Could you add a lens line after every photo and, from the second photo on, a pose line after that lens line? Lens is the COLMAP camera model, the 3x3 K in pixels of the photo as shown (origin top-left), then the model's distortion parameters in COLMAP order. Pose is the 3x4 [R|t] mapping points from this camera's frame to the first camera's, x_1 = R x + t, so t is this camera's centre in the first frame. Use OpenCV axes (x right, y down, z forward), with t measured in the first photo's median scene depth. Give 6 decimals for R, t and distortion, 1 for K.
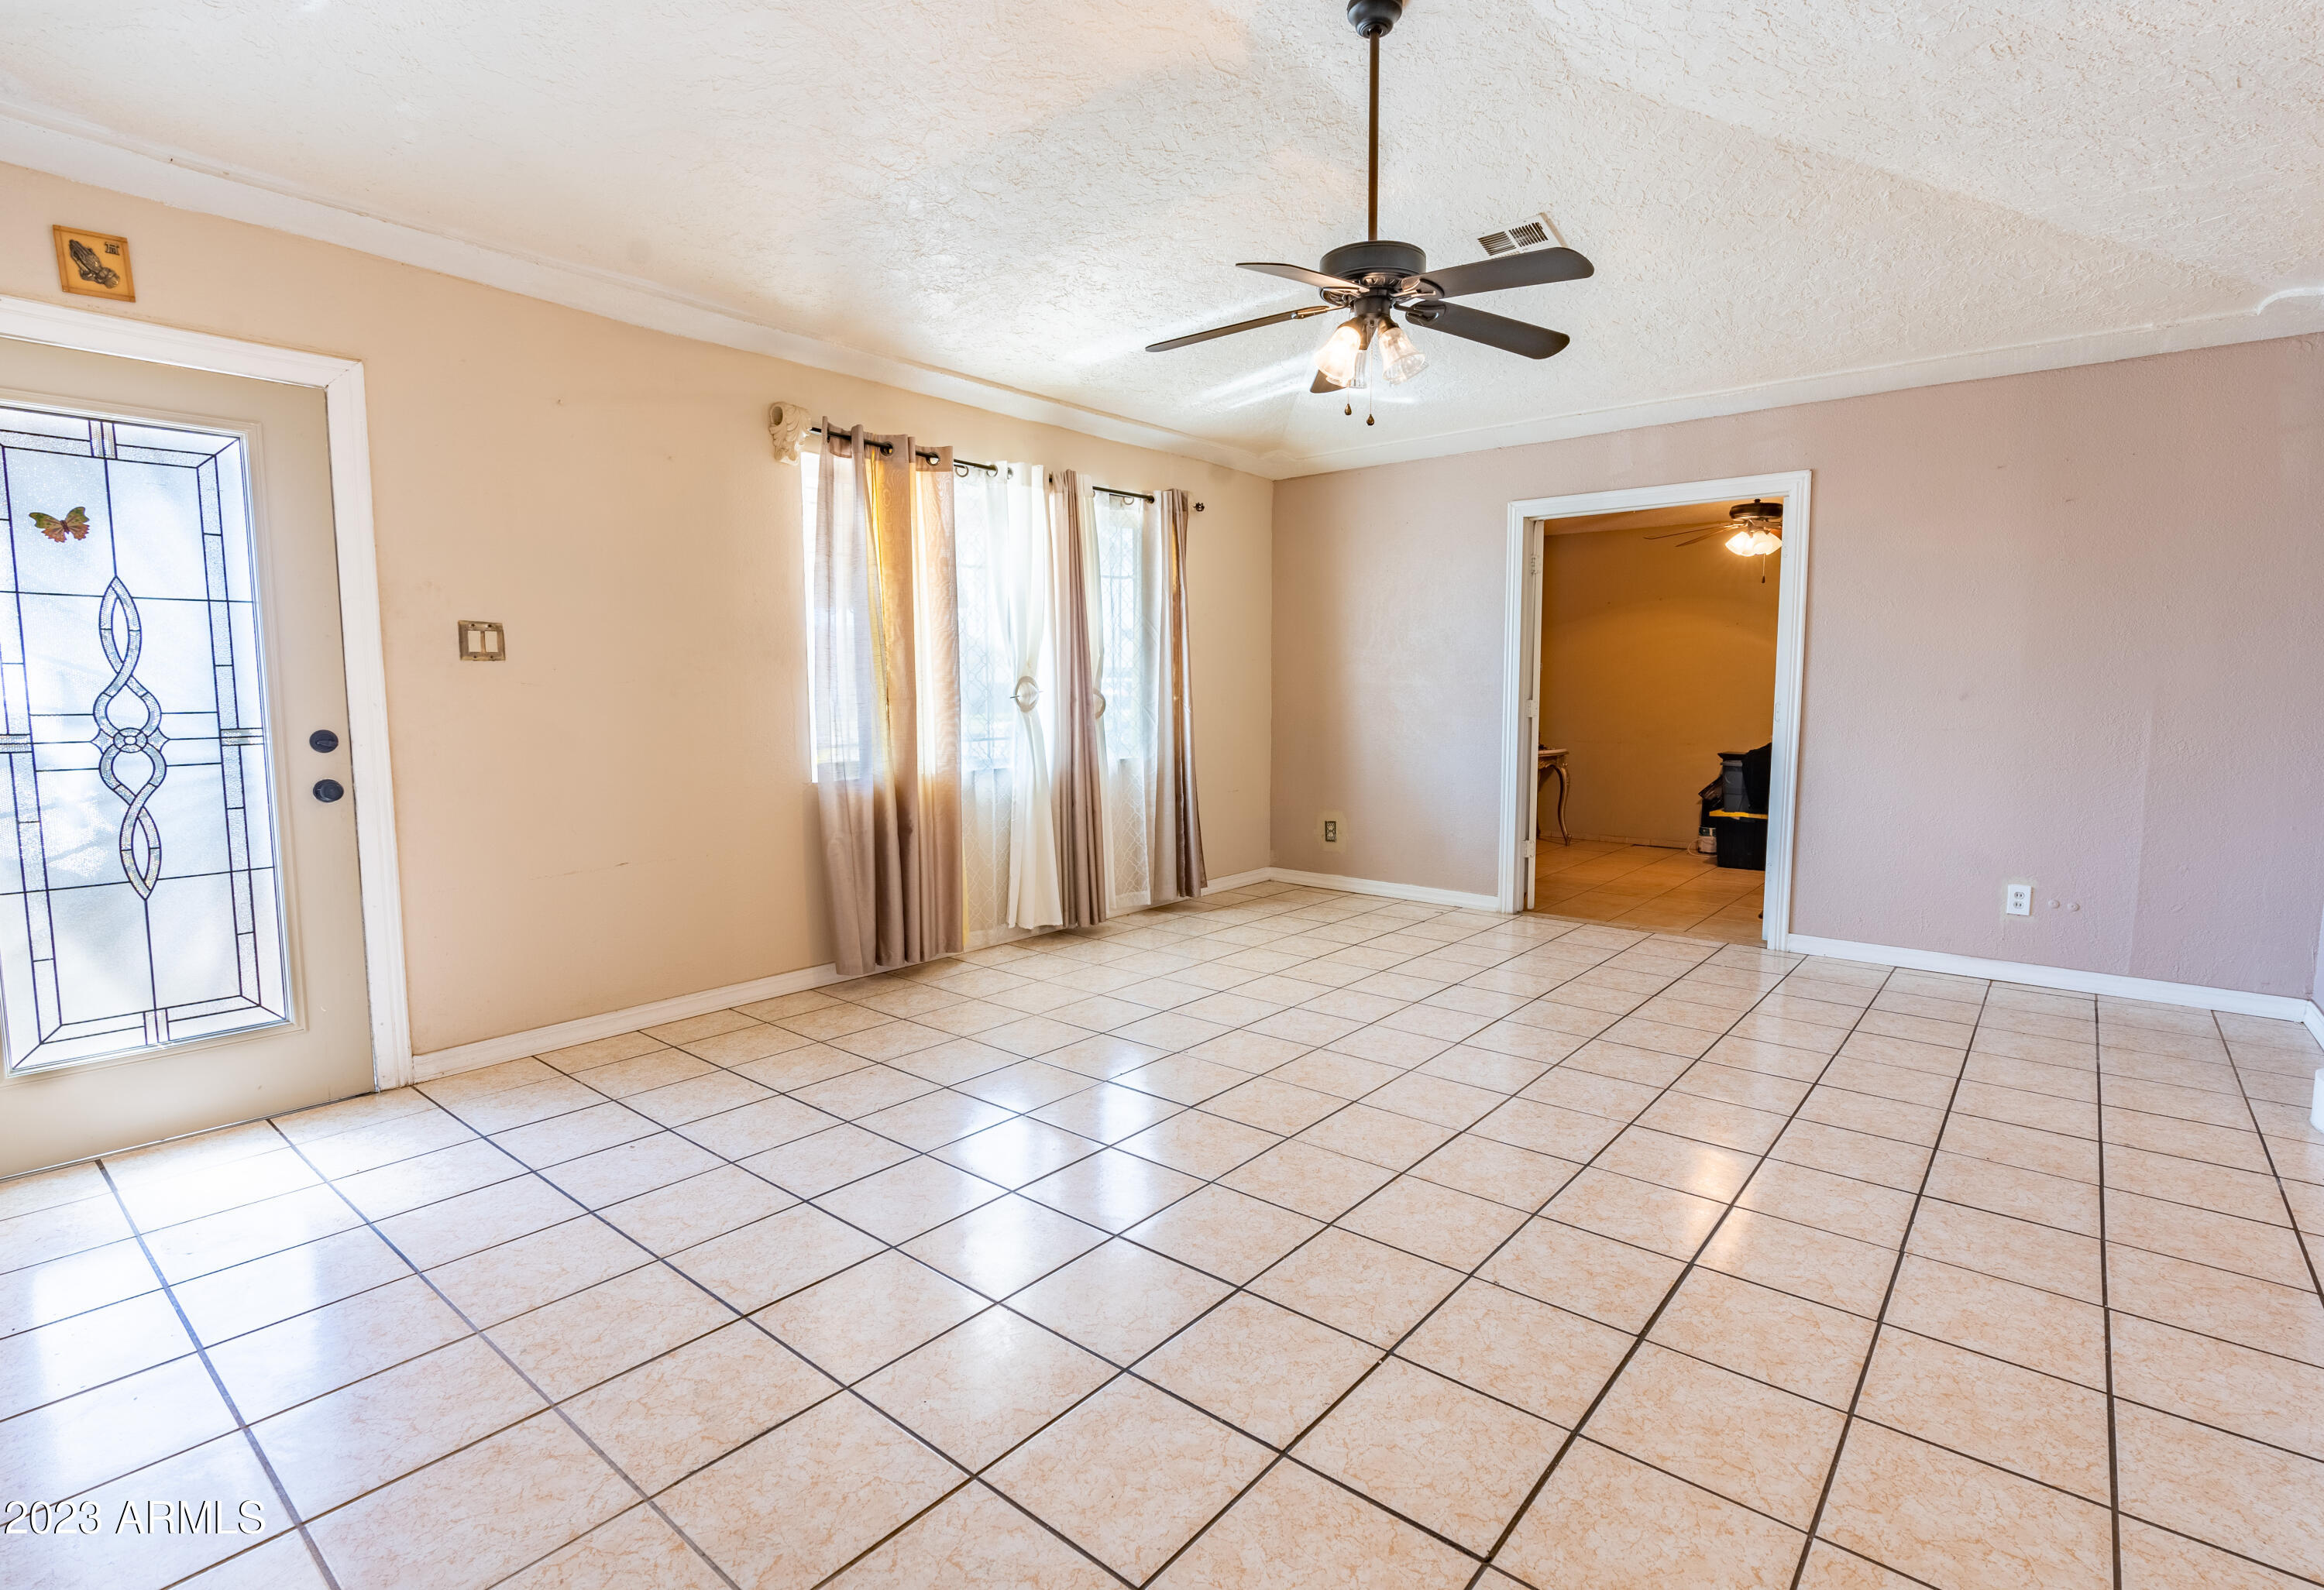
lens RADIAL K [[1111.2, 0, 1156.9], [0, 1111.2, 785.7], [0, 0, 1]] dist [-0.005839, 0.001702]
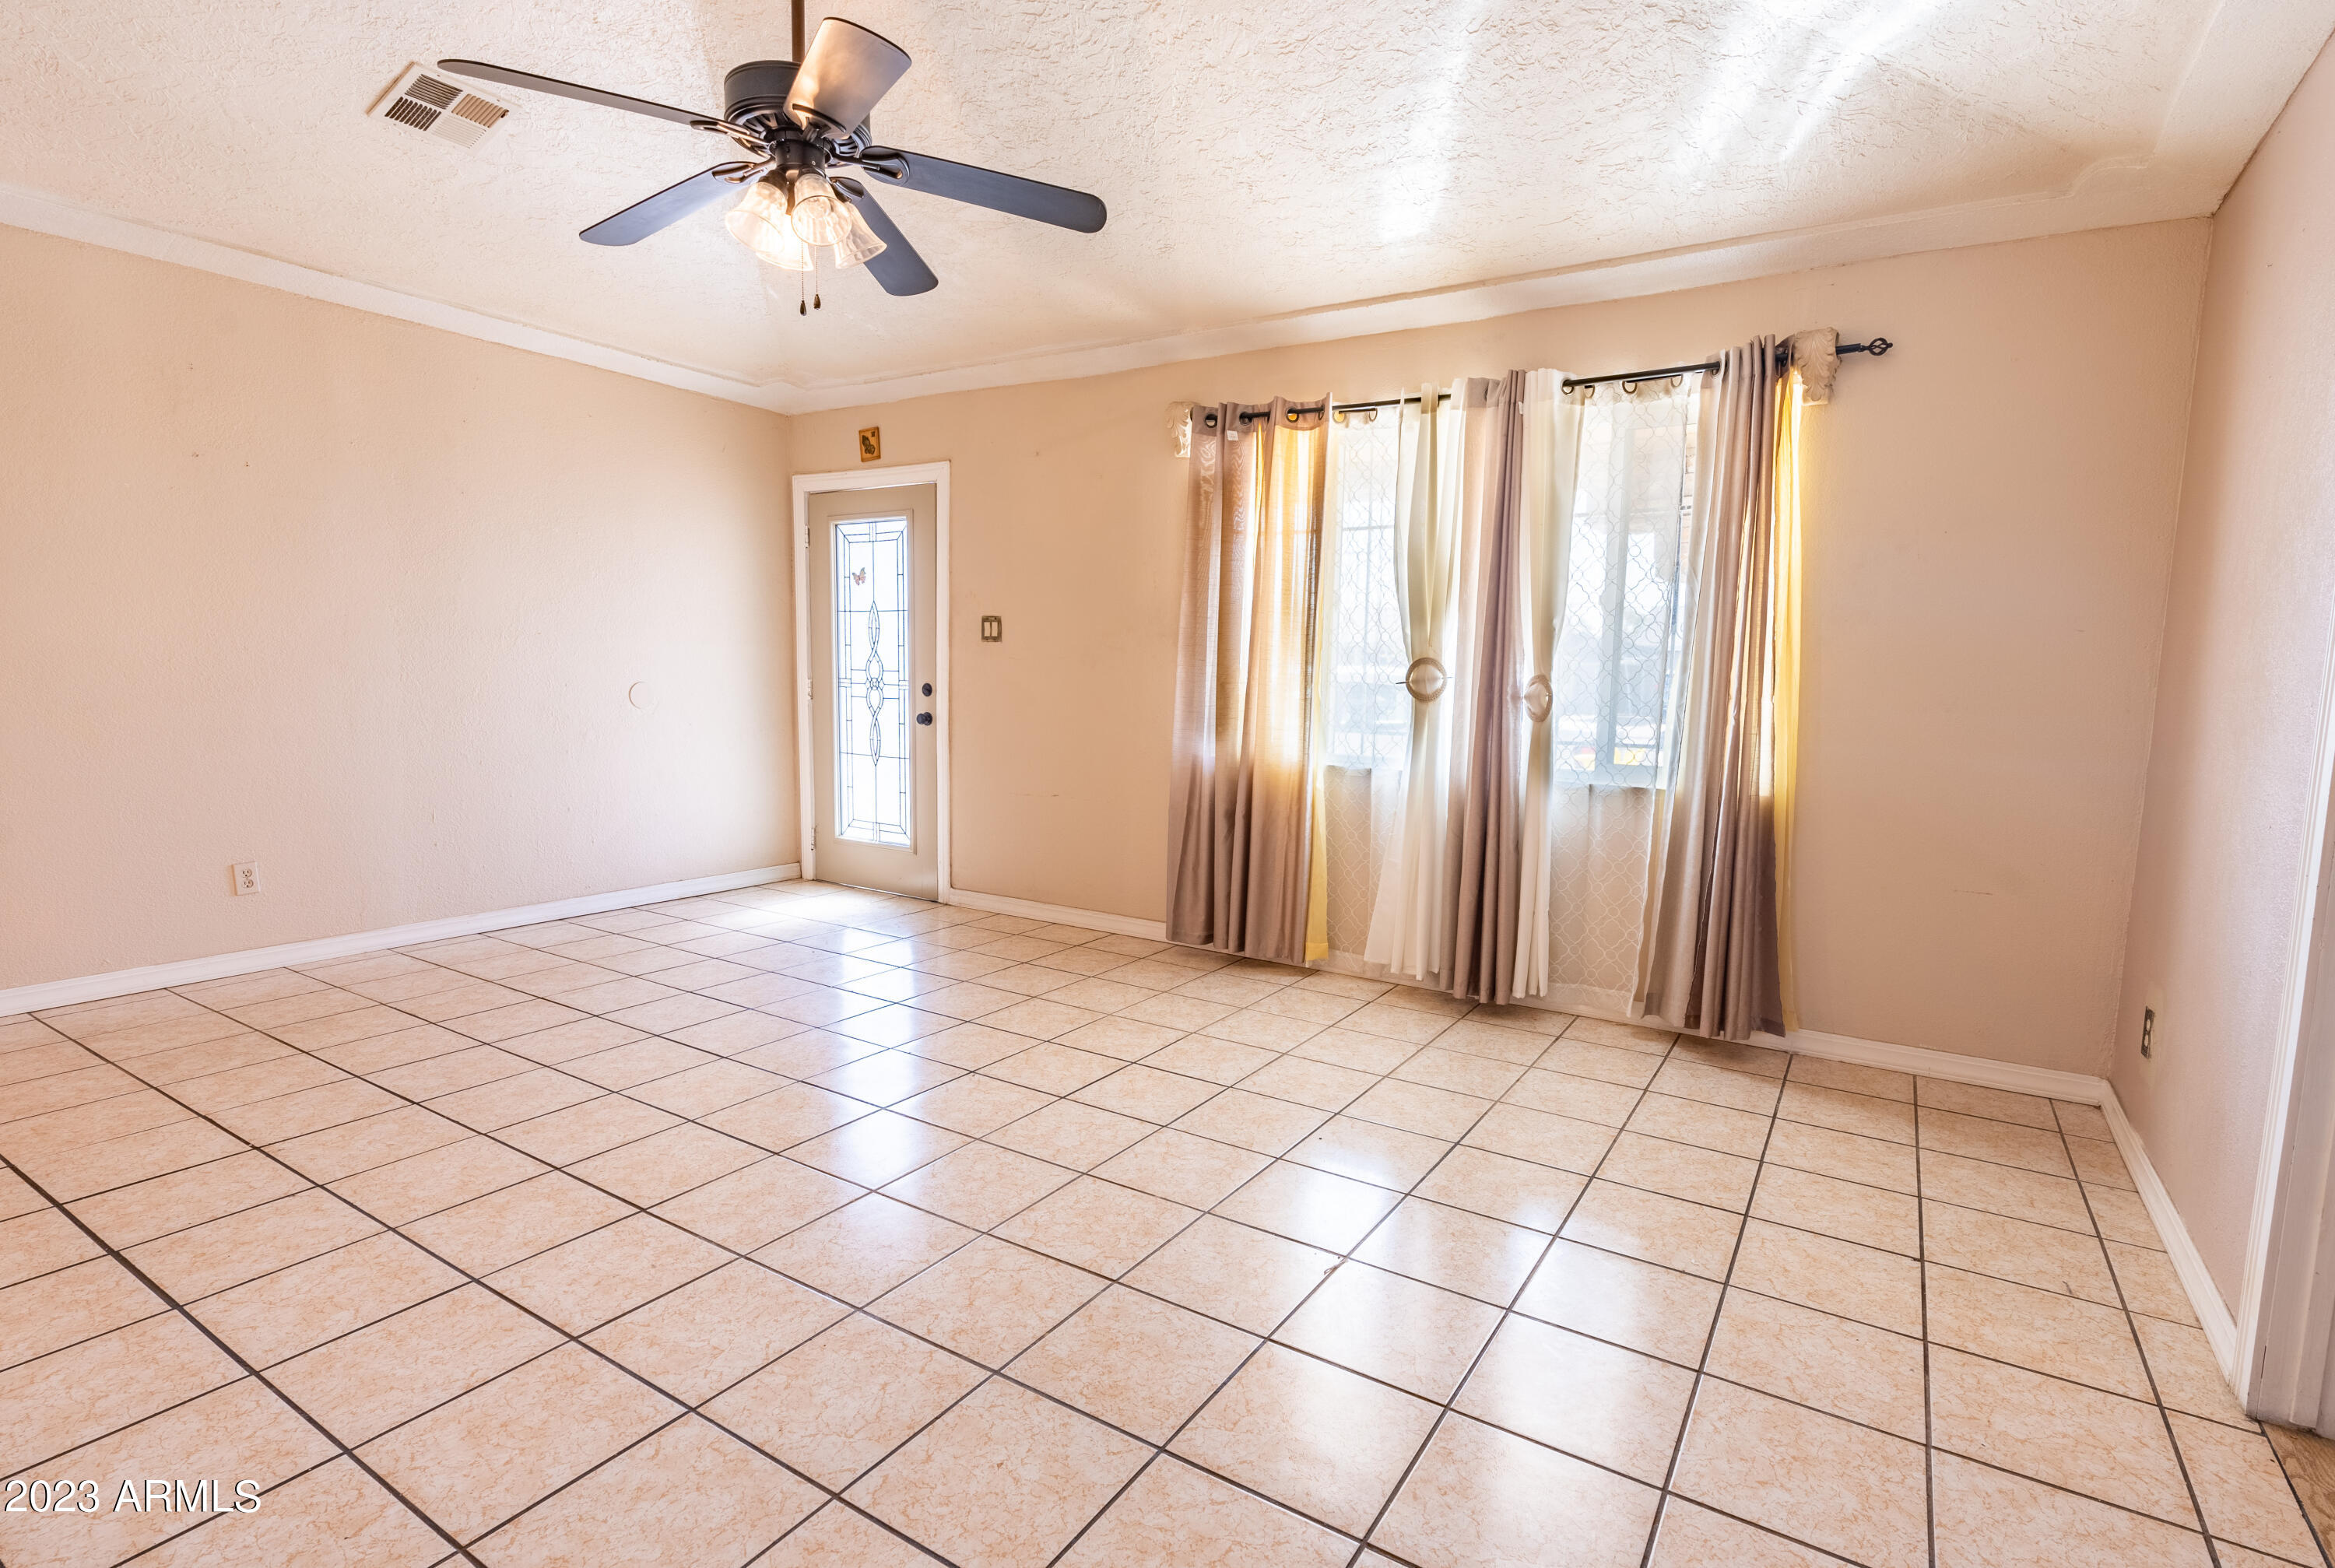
lens RADIAL K [[1068.4, 0, 1162.7], [0, 1068.4, 787.0], [0, 0, 1]] dist [-0.008915, 0.000641]
pose [[0.156095, 0.114382, -0.981097, 0.772001], [-0.114063, 0.988715, 0.097122, -0.076042], [0.981134, 0.096747, 0.167380, 0.893117]]
